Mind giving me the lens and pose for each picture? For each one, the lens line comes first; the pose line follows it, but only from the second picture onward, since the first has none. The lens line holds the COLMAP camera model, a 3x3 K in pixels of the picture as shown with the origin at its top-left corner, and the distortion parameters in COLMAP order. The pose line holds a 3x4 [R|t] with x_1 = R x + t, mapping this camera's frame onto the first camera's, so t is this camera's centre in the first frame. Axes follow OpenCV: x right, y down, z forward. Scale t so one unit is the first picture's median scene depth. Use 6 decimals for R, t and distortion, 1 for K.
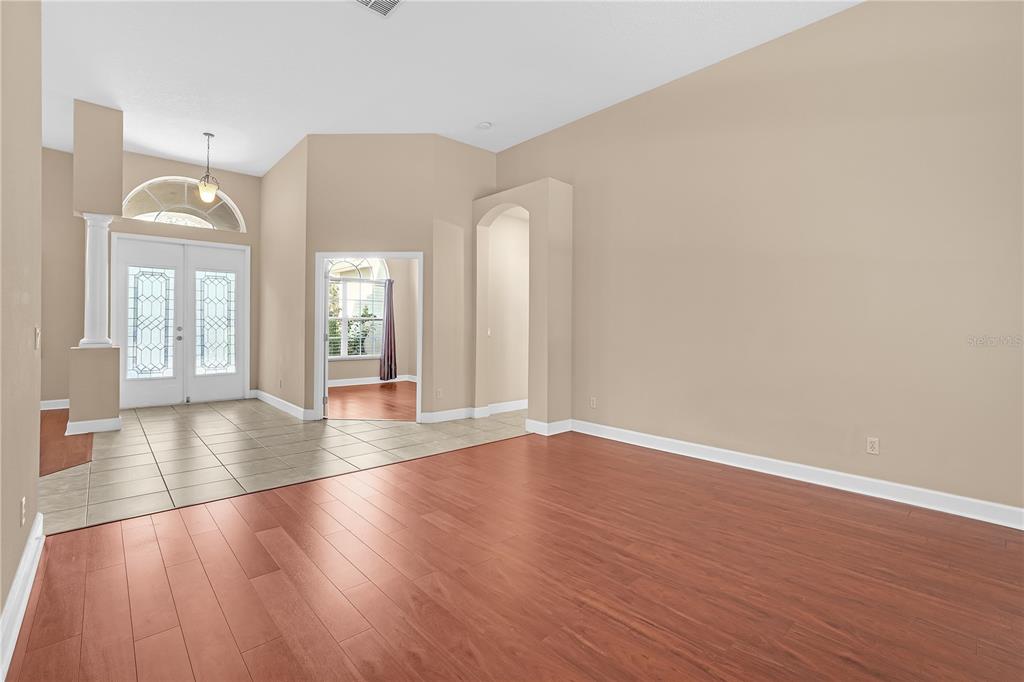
lens RADIAL K [[474.4, 0, 520.1], [0, 474.4, 331.9], [0, 0, 1]] dist [-0.061404, 0.023611]
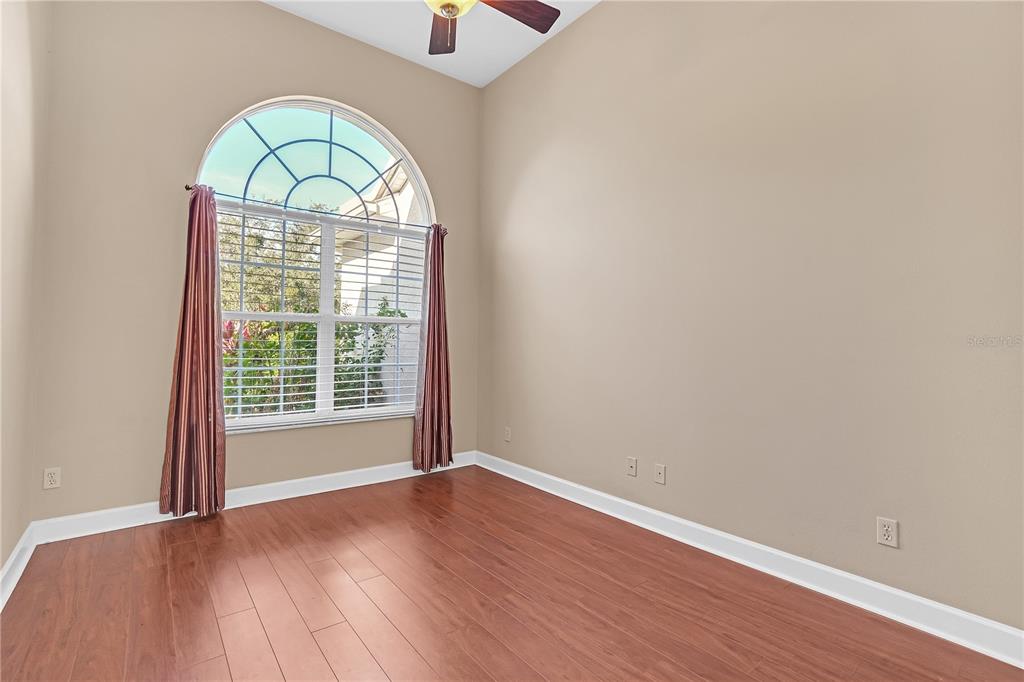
lens RADIAL K [[474.4, 0, 520.1], [0, 474.4, 331.9], [0, 0, 1]] dist [-0.061404, 0.023611]
pose [[0.996462, -0.003123, -0.083981, -0.168201], [0.000841, 0.999630, -0.027199, -0.006018], [0.084035, 0.027032, 0.996096, 0.592340]]
